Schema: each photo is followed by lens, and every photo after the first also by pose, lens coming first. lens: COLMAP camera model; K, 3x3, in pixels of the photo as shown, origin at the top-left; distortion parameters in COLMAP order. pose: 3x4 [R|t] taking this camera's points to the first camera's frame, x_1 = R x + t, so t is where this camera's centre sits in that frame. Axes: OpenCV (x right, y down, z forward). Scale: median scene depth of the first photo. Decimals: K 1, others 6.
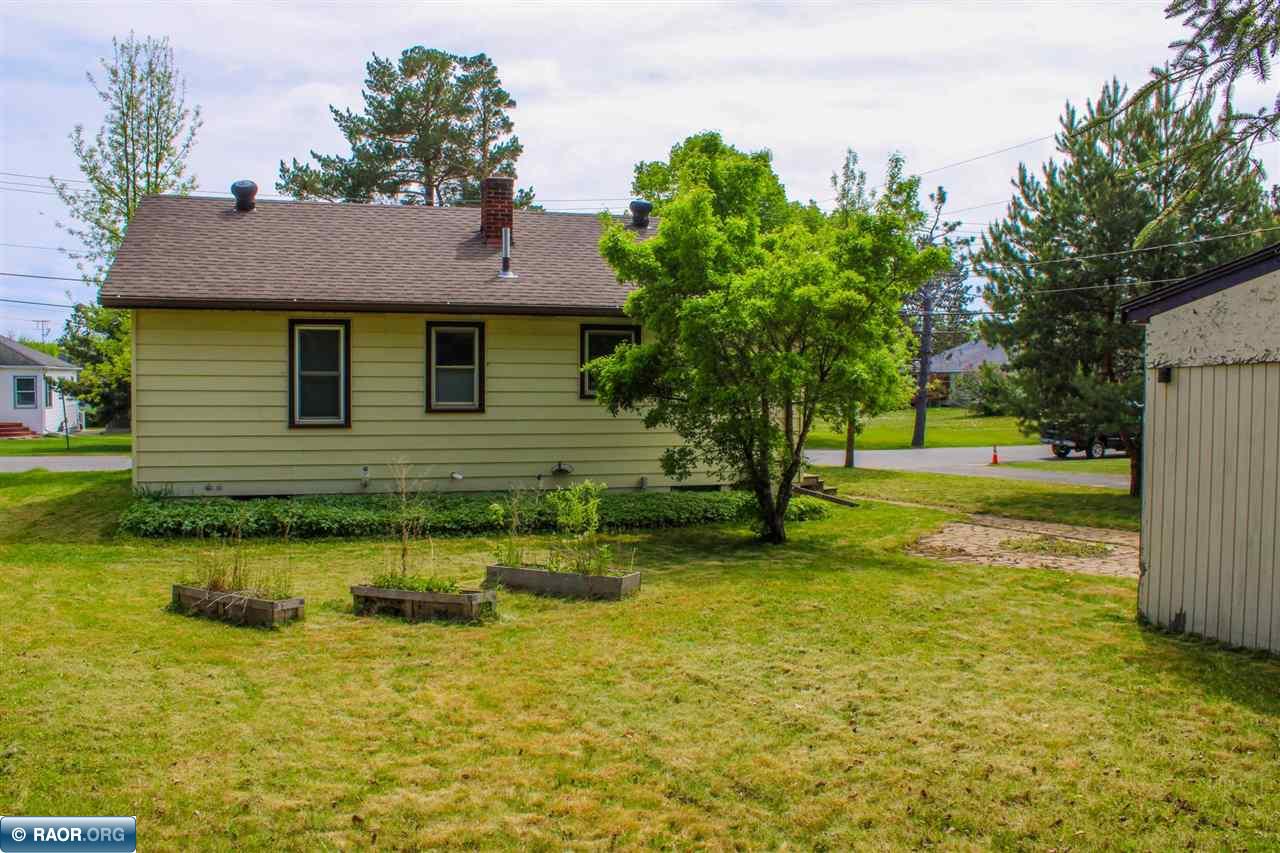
lens RADIAL K [[1067.8, 0, 640.0], [0, 1067.8, 426.5], [0, 0, 1]] dist [-0.155192, 0.126911]
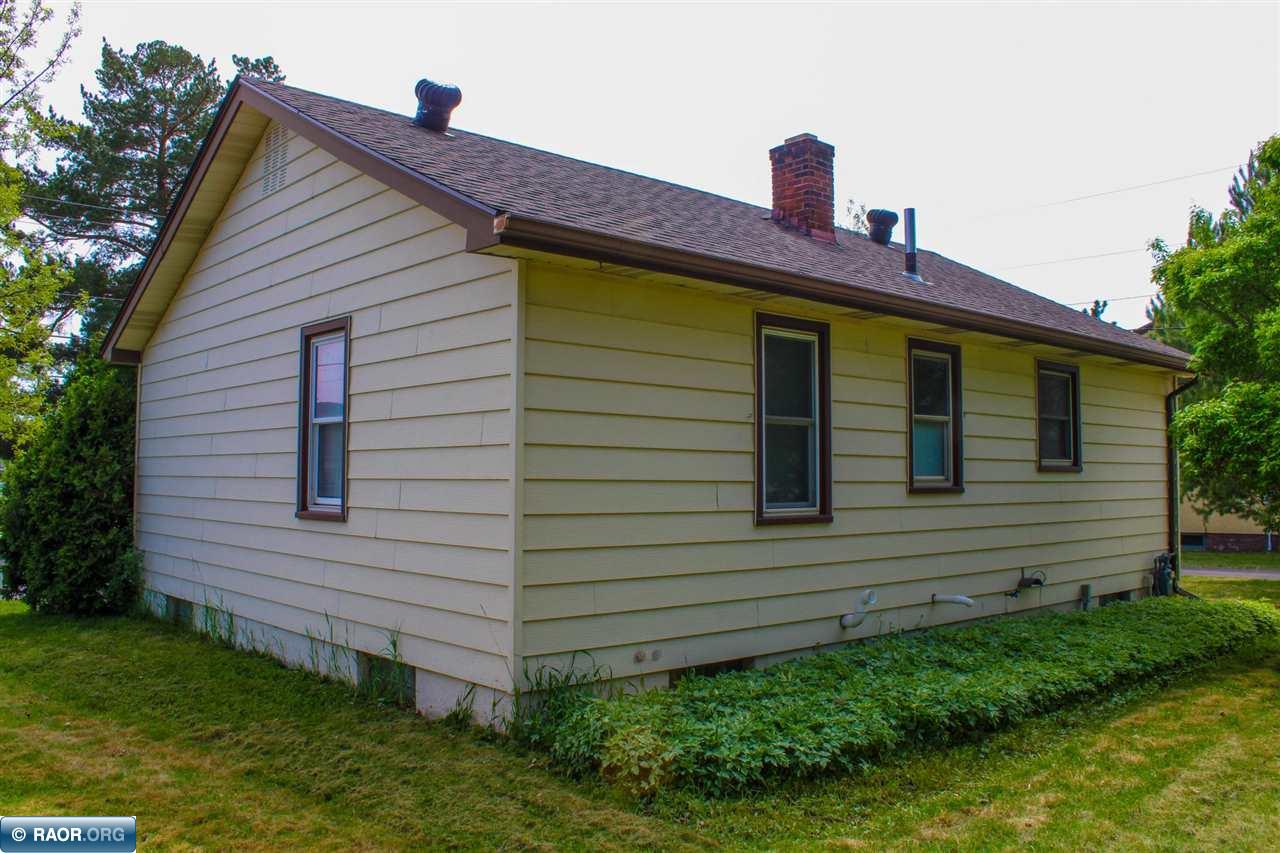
lens RADIAL K [[1067.8, 0, 640.0], [0, 1067.8, 426.5], [0, 0, 1]] dist [-0.155192, 0.126911]
pose [[0.905611, 0.015123, 0.423839, -0.596528], [0.027143, 0.995248, -0.093509, 0.000558], [-0.423239, 0.096187, 0.900898, 0.549152]]
